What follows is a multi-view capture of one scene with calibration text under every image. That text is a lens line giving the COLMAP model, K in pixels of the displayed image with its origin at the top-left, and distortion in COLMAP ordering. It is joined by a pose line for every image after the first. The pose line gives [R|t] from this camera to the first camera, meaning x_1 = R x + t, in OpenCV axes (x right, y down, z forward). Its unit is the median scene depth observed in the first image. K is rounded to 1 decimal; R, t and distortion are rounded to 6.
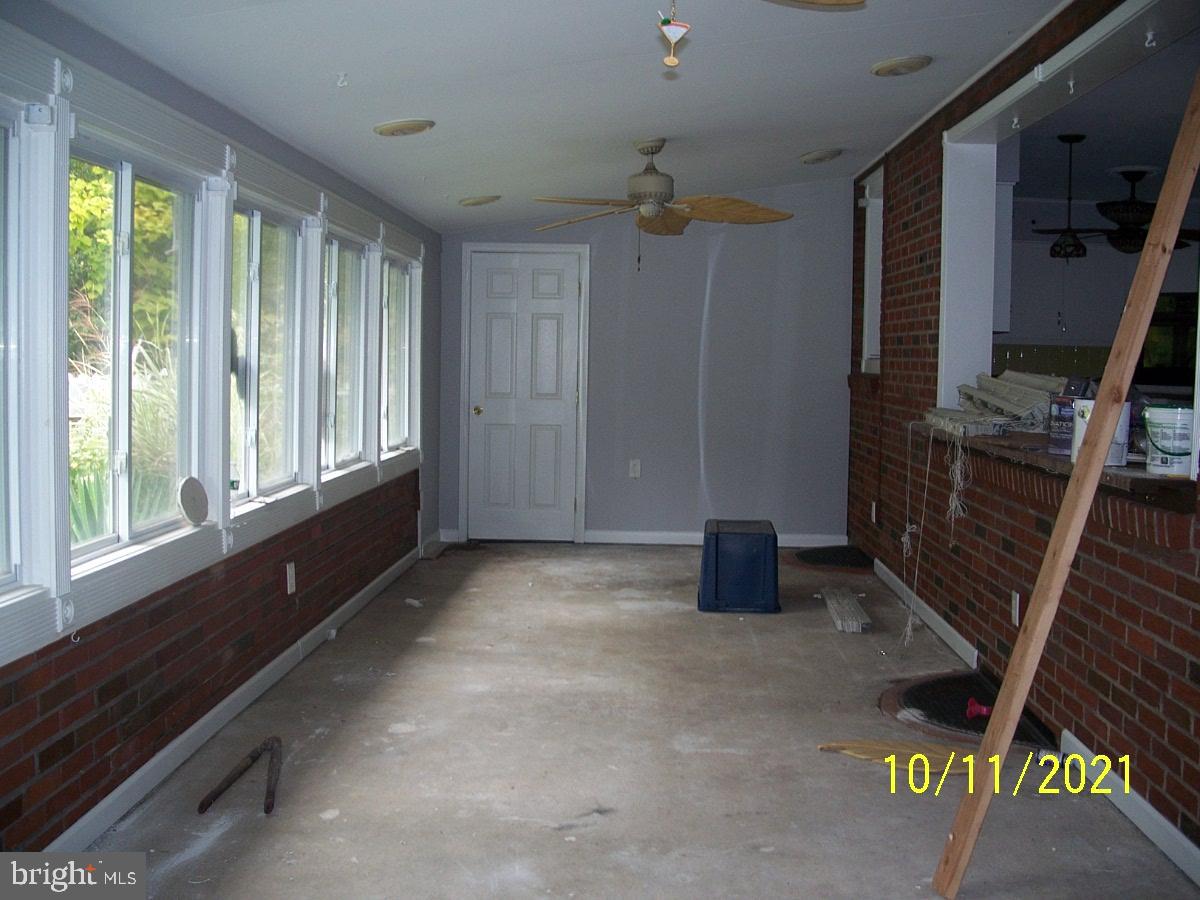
lens RADIAL K [[1300.1, 0, 600.0], [0, 1300.1, 450.0], [0, 0, 1]] dist [-0.182406, 0.233735]
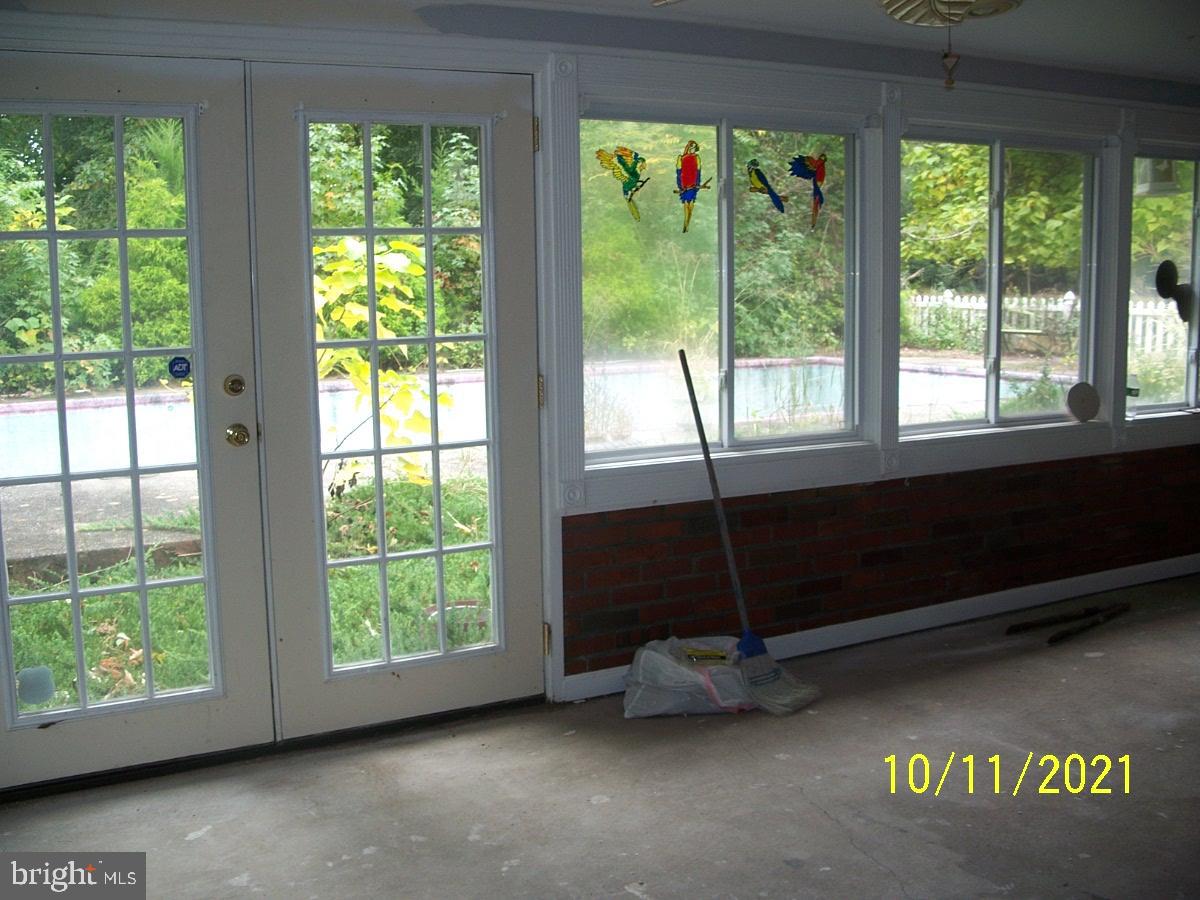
lens RADIAL K [[1300.1, 0, 600.0], [0, 1300.1, 450.0], [0, 0, 1]] dist [-0.182406, 0.233735]
pose [[0.542126, 0.089401, -0.835528, 0.631800], [-0.042007, 0.995964, 0.079312, 0.011876], [0.839246, -0.007899, 0.543694, -0.081936]]
